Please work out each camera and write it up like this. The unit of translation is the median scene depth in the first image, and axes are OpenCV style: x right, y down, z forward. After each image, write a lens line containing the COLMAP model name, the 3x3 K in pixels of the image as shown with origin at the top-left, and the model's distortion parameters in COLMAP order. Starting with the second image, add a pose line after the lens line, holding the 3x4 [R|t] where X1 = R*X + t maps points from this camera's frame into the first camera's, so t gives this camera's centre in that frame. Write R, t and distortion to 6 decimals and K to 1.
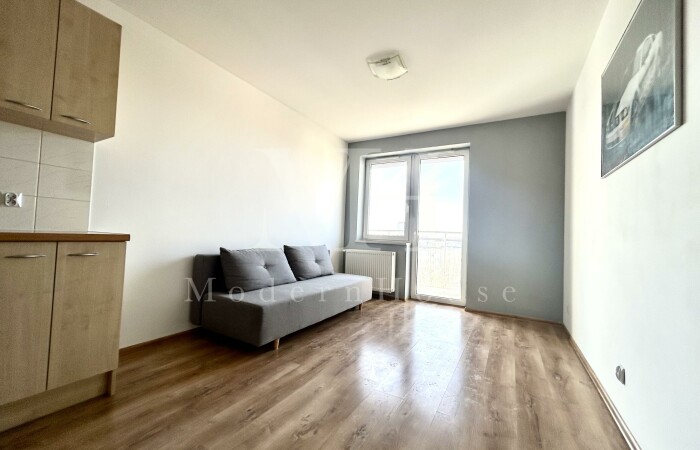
lens RADIAL K [[277.7, 0, 352.9], [0, 277.7, 224.0], [0, 0, 1]] dist [0.000349, -0.000658]
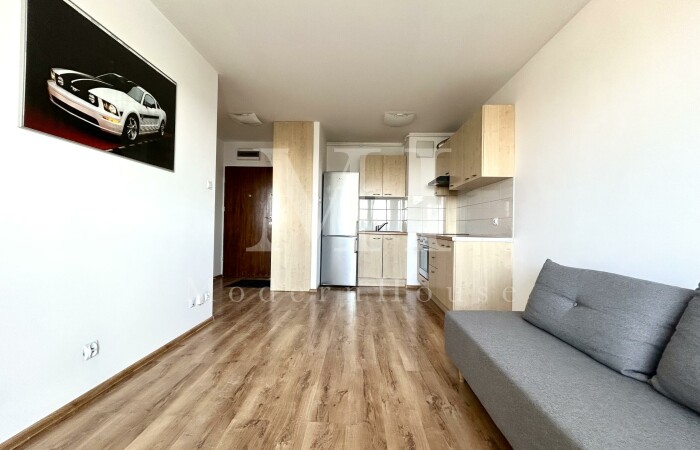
lens RADIAL K [[277.7, 0, 347.9], [0, 277.7, 224.2], [0, 0, 1]] dist [0.000349, -0.000658]
pose [[-0.887102, -0.059107, -0.457773, 0.470319], [-0.035974, 0.997604, -0.059096, 0.070026], [0.460169, -0.035956, -0.887103, 1.831211]]
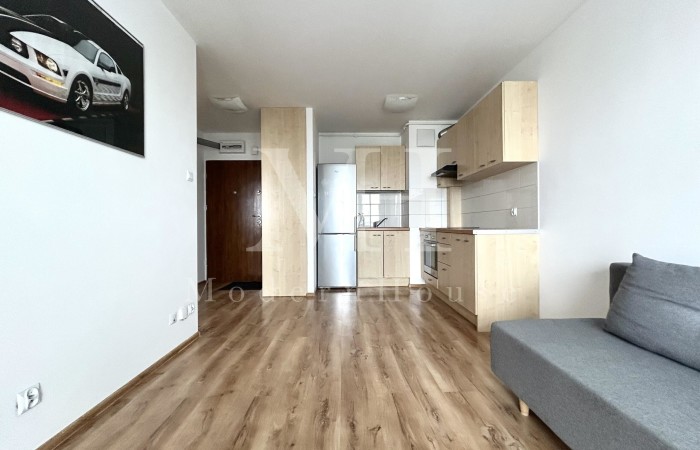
lens RADIAL K [[277.7, 0, 348.2], [0, 277.7, 224.0], [0, 0, 1]] dist [0.000349, -0.000658]
pose [[-0.860107, -0.033490, -0.509013, 0.474923], [-0.005626, 0.998405, -0.056182, 0.078737], [0.510082, -0.045459, -0.858923, 1.612411]]
